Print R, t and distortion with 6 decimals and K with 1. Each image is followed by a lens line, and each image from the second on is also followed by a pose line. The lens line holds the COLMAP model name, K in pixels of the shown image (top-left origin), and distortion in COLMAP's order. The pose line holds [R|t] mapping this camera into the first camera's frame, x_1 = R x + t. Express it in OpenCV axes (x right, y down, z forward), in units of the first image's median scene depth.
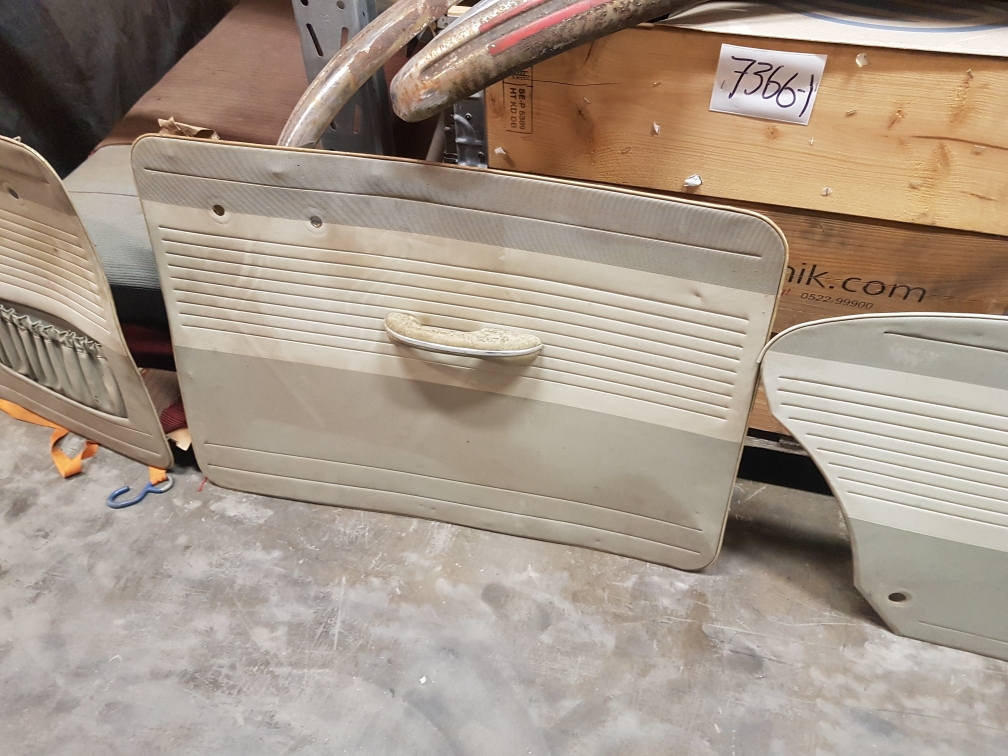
lens RADIAL K [[779.7, 0, 506.4], [0, 779.7, 371.4], [0, 0, 1]] dist [0.005393, -0.044180]
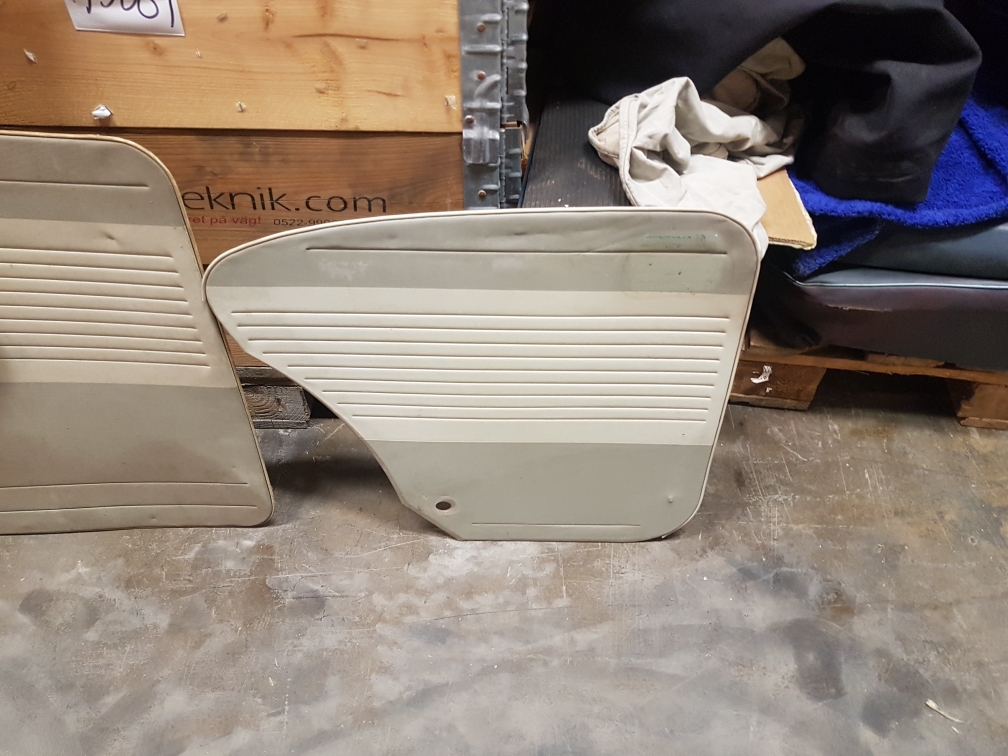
lens RADIAL K [[779.7, 0, 505.4], [0, 779.7, 376.4], [0, 0, 1]] dist [0.005393, -0.044180]
pose [[0.949330, -0.189382, 0.250814, 0.359106], [0.172230, 0.981040, 0.088862, 0.048658], [-0.262887, -0.041162, 0.963948, 0.006027]]
